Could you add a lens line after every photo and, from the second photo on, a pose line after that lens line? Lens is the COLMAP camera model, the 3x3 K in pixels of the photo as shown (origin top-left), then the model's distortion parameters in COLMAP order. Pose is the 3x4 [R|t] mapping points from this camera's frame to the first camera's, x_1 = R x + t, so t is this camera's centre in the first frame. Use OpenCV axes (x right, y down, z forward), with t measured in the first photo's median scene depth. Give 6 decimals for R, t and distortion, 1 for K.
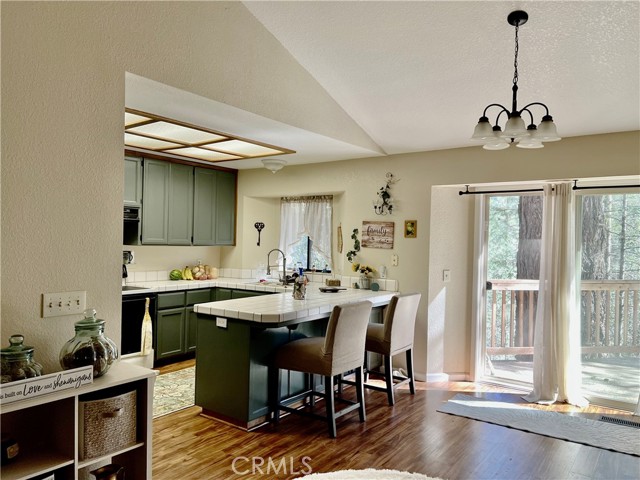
lens RADIAL K [[468.2, 0, 323.2], [0, 468.2, 237.4], [0, 0, 1]] dist [0.005504, 0.007877]
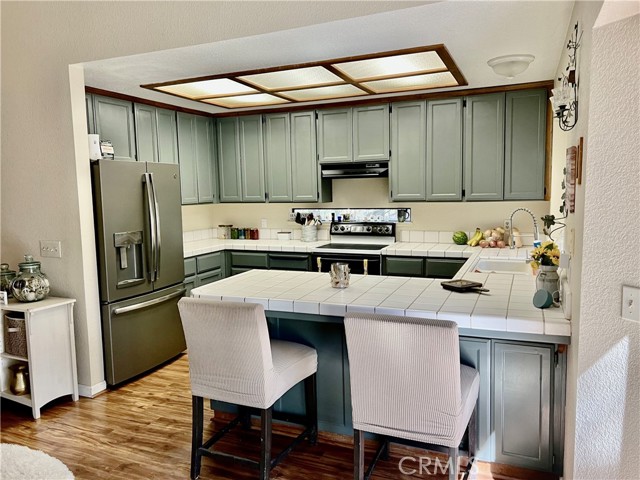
lens RADIAL K [[468.2, 0, 322.1], [0, 468.2, 239.5], [0, 0, 1]] dist [0.005504, 0.007877]
pose [[0.244917, 0.064302, -0.967409, 0.549424], [0.033698, 0.996631, 0.074776, 0.020210], [0.968958, -0.050914, 0.241925, 0.784107]]
